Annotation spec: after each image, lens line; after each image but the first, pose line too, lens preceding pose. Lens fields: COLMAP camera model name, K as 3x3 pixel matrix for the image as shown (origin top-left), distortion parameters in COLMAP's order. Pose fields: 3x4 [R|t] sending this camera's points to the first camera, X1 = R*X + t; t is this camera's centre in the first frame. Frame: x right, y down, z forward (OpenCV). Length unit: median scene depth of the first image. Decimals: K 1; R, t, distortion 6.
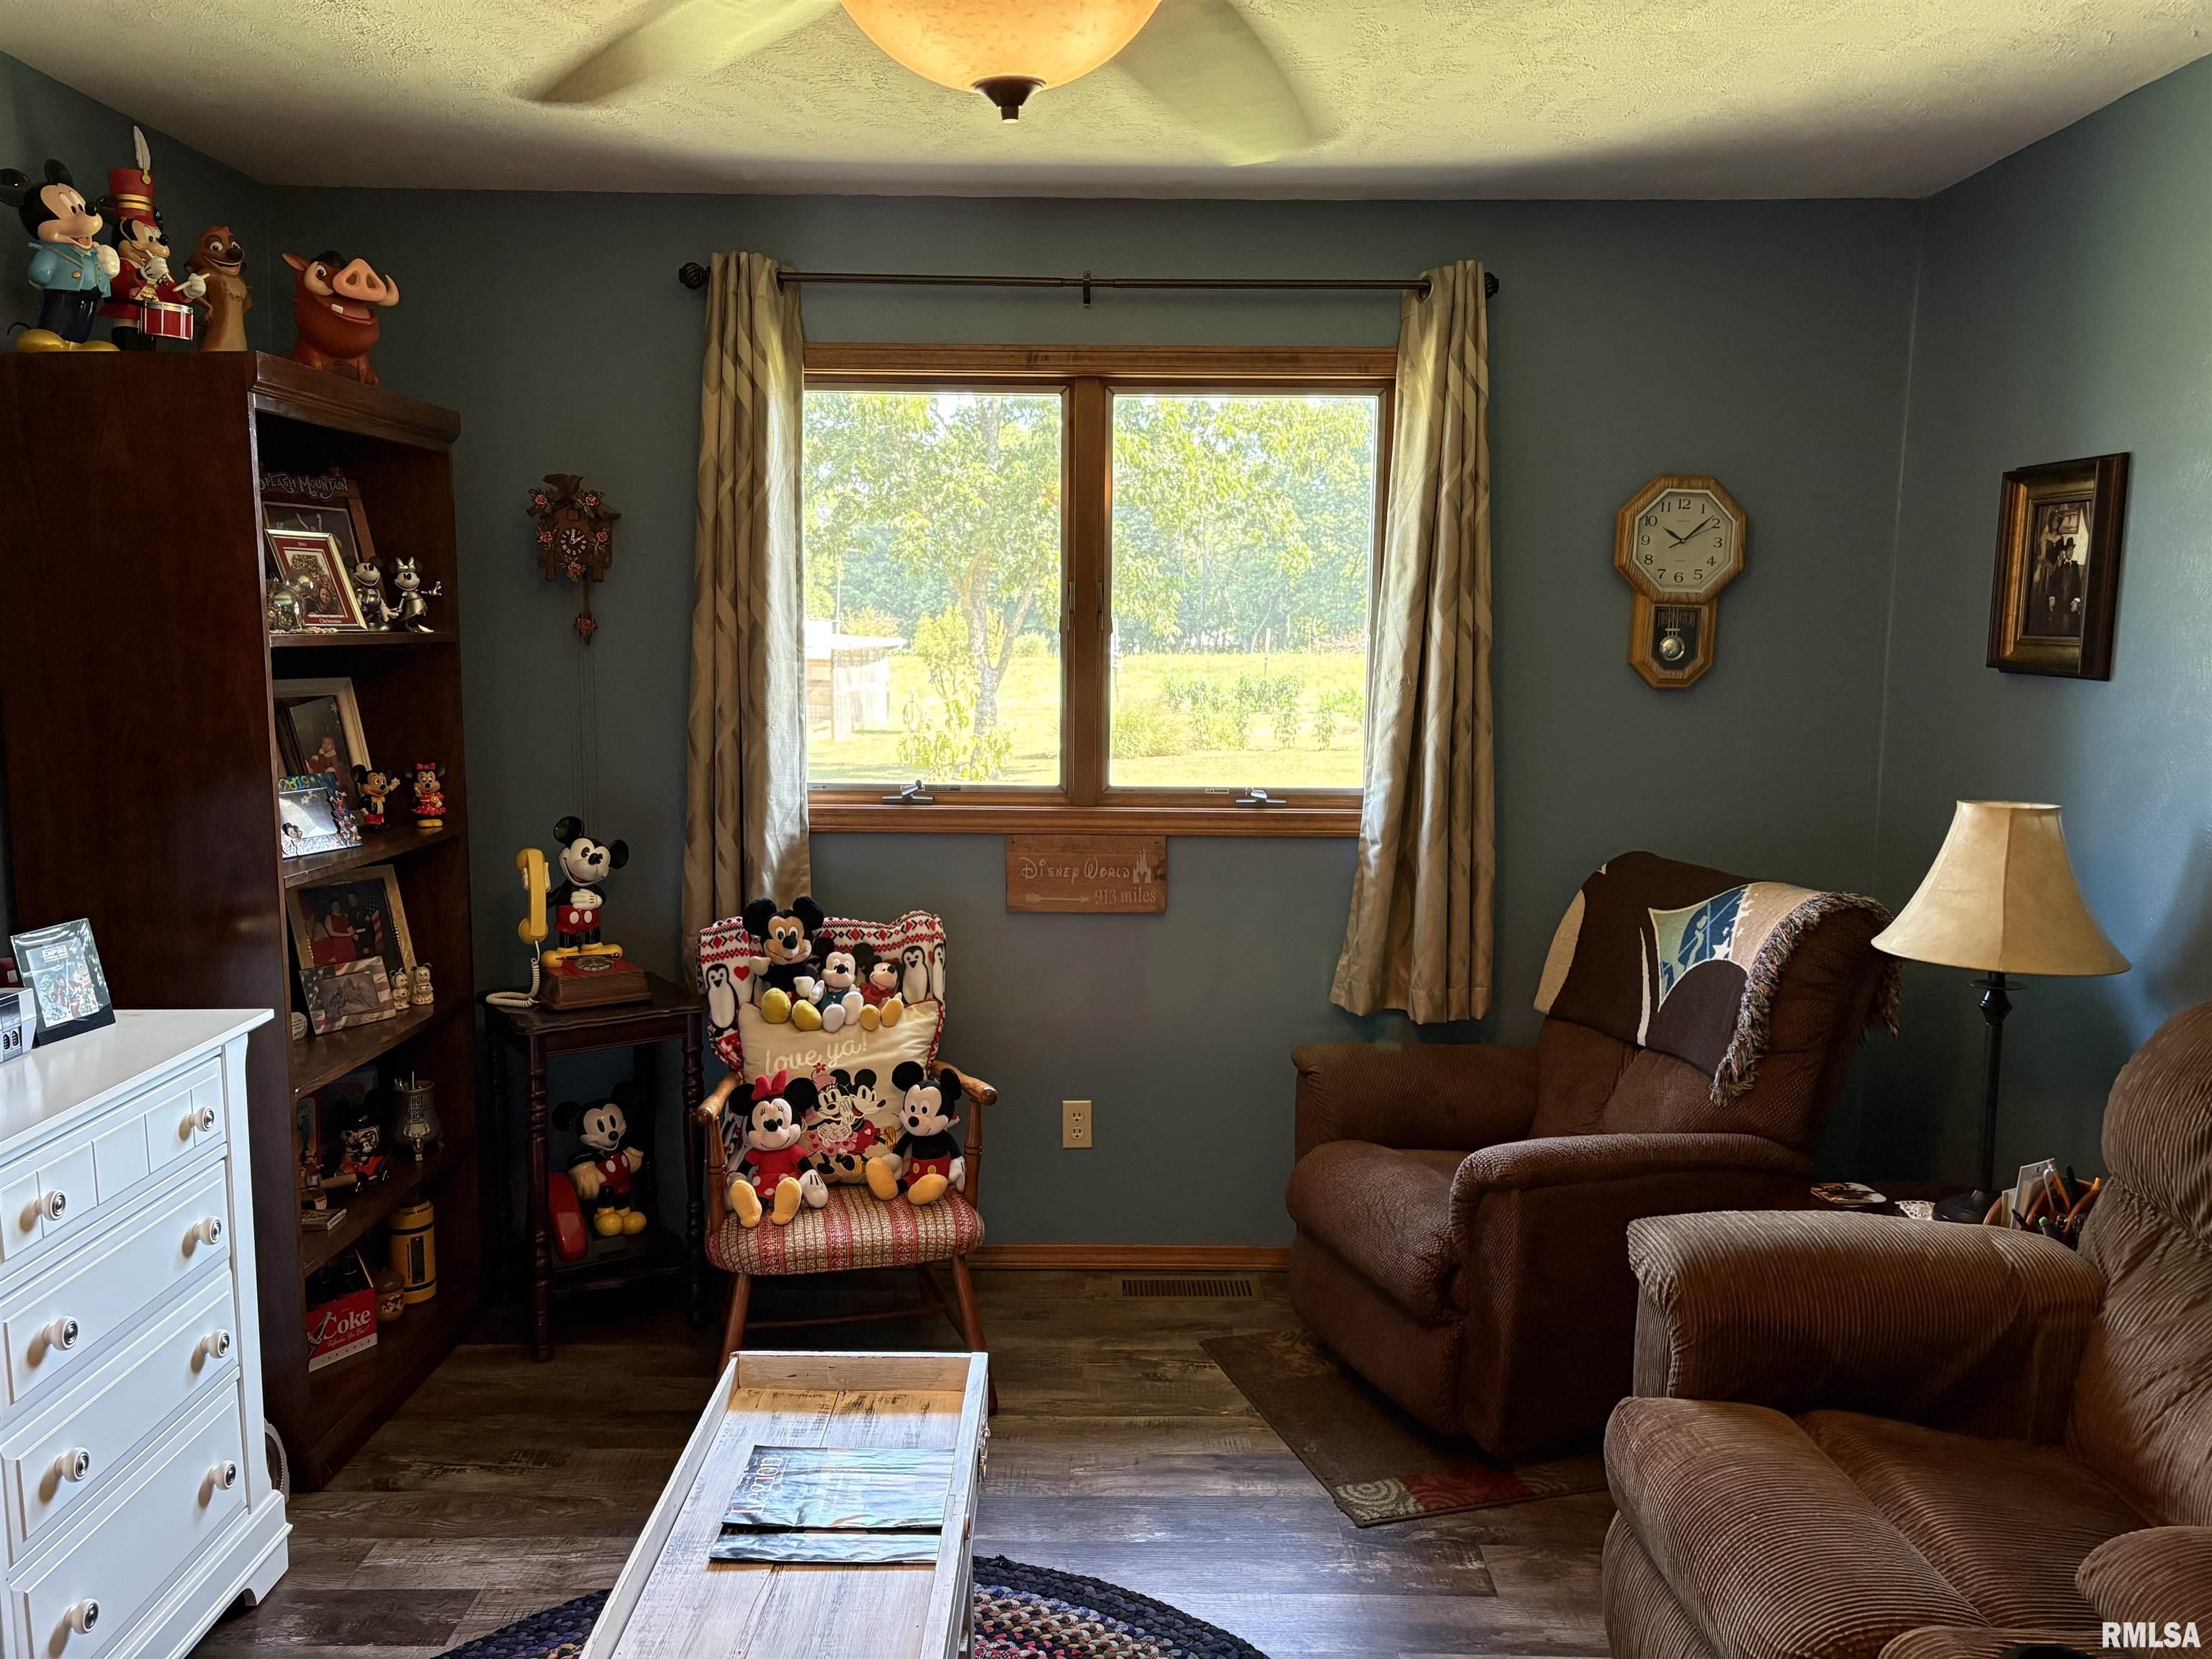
lens RADIAL K [[1665.3, 0, 1104.9], [0, 1665.3, 824.2], [0, 0, 1]] dist [0.055762, -0.064757]
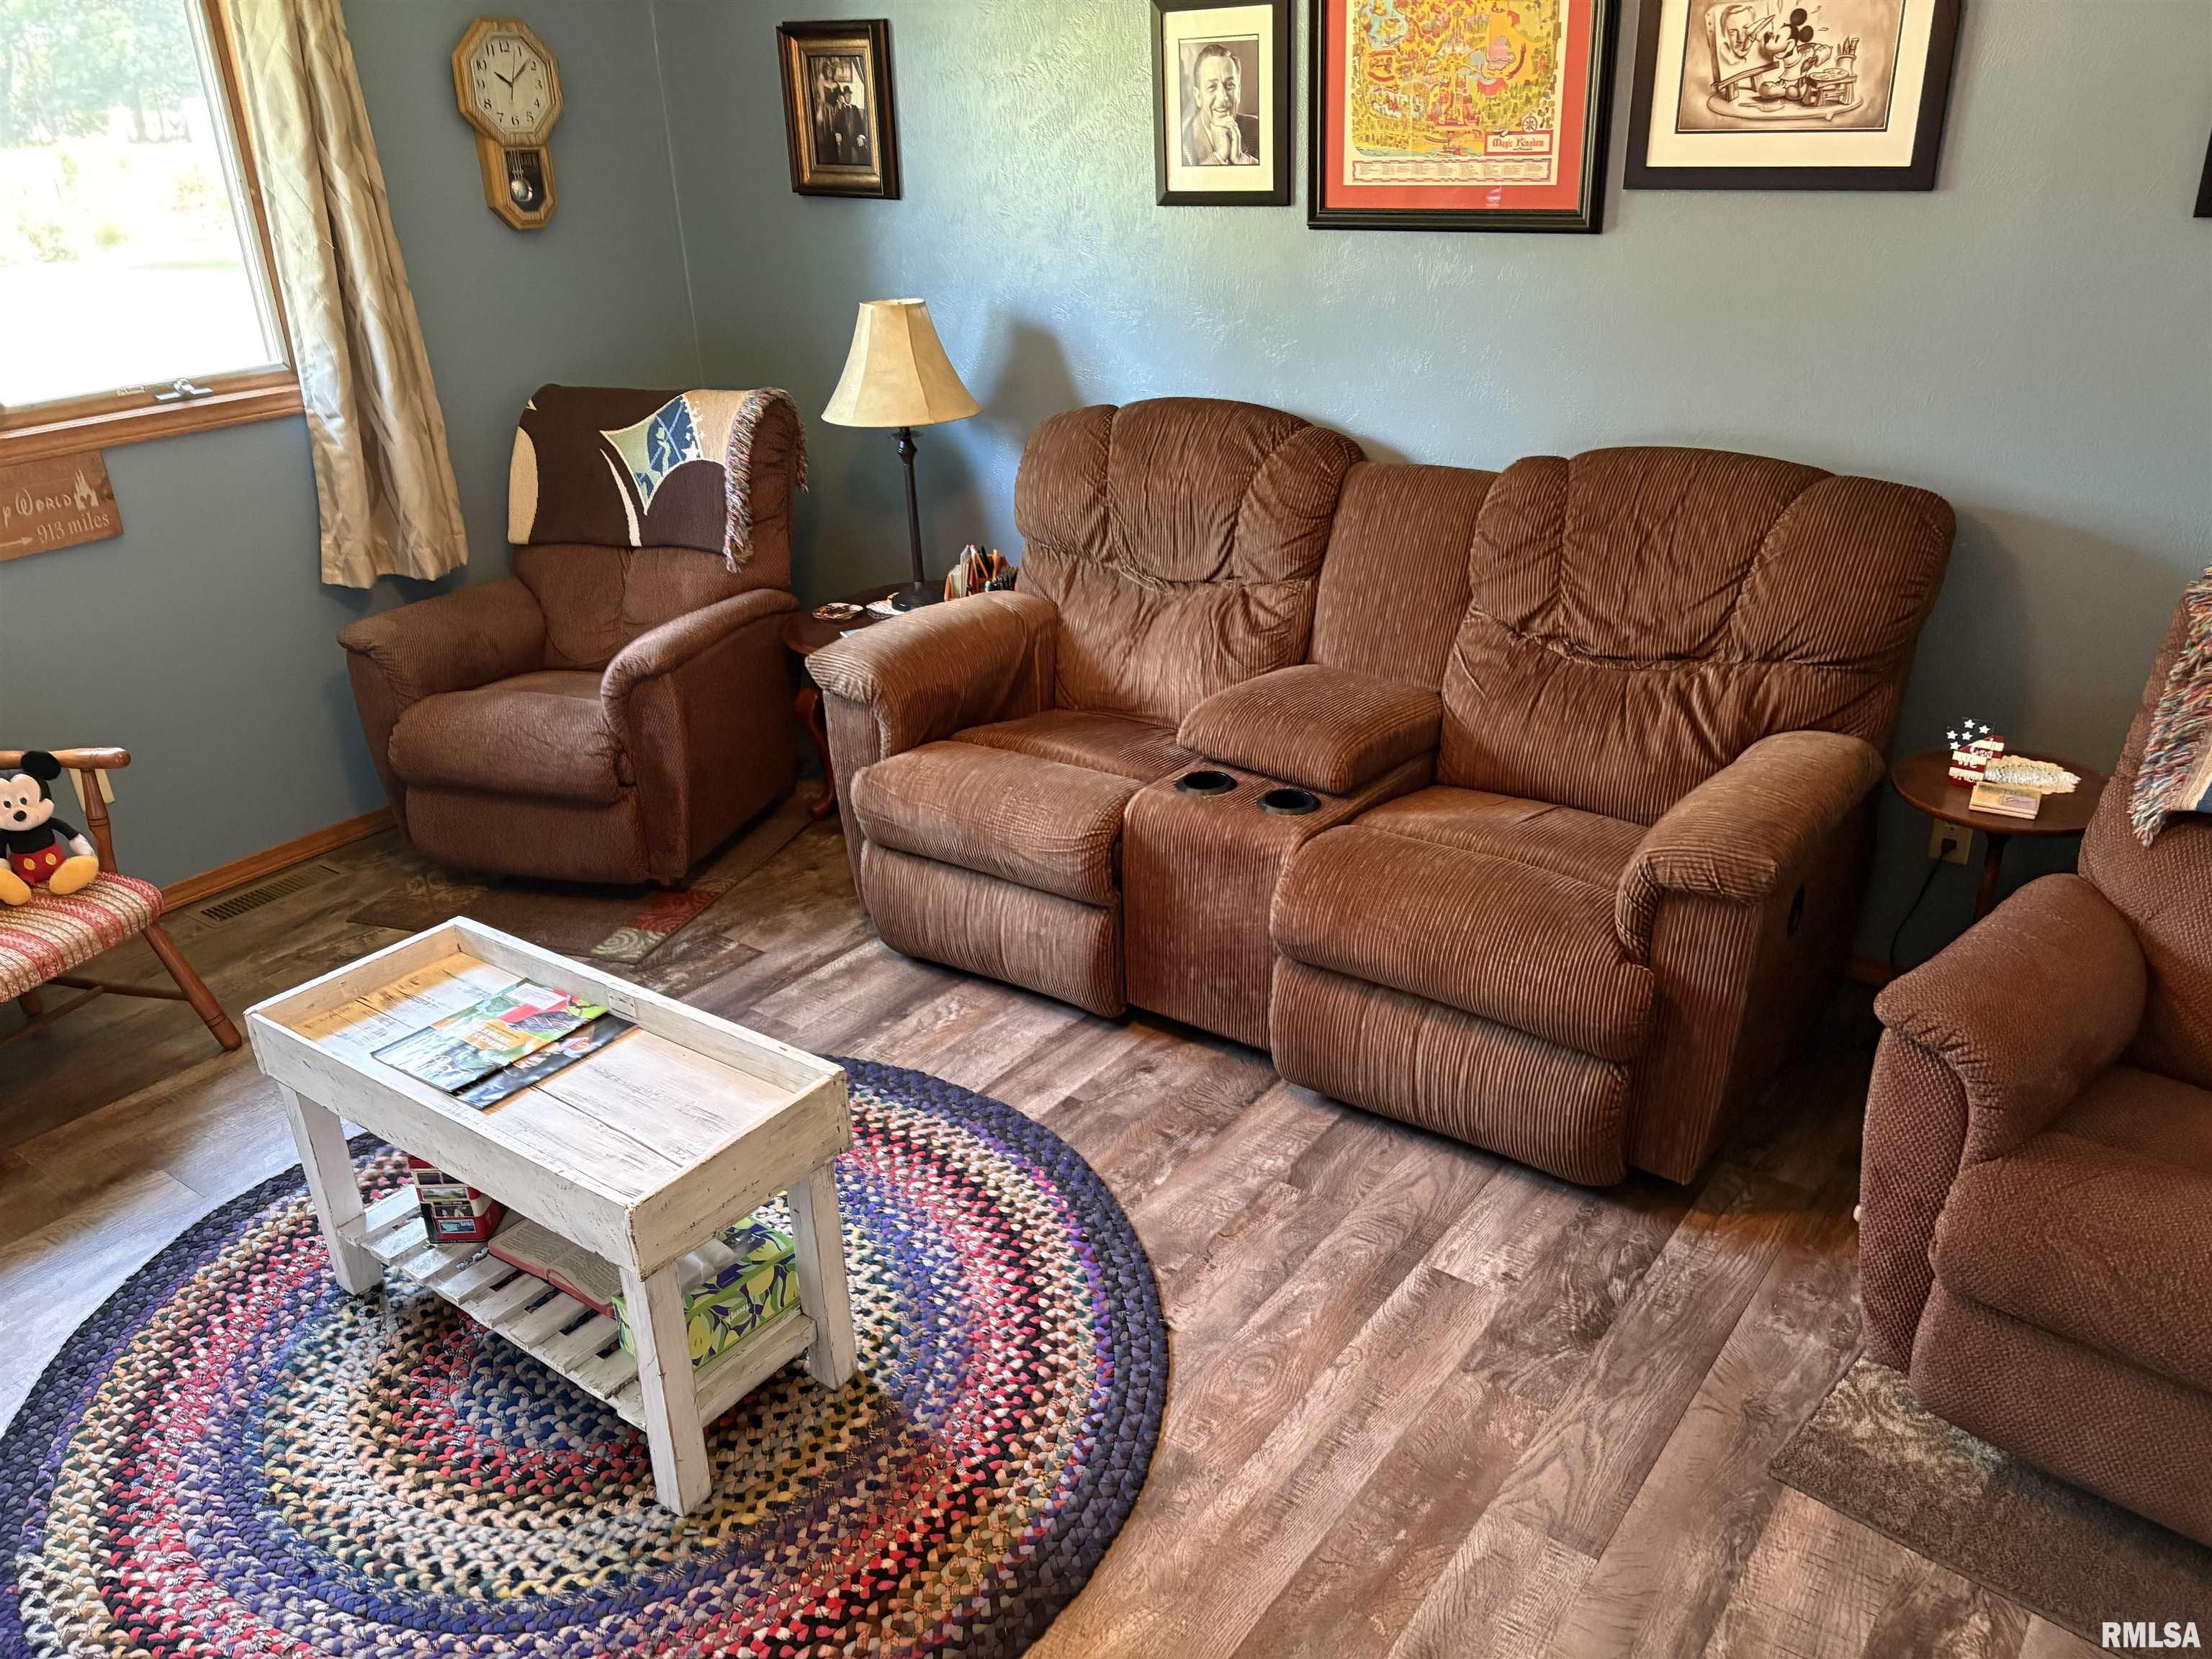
lens RADIAL K [[1665.3, 0, 1133.6], [0, 1665.3, 841.9], [0, 0, 1]] dist [0.055762, -0.064757]
pose [[0.588755, -0.362444, 0.722497, -0.420746], [0.130686, 0.924757, 0.357415, -0.056769], [-0.797677, -0.116009, 0.591822, -0.028894]]
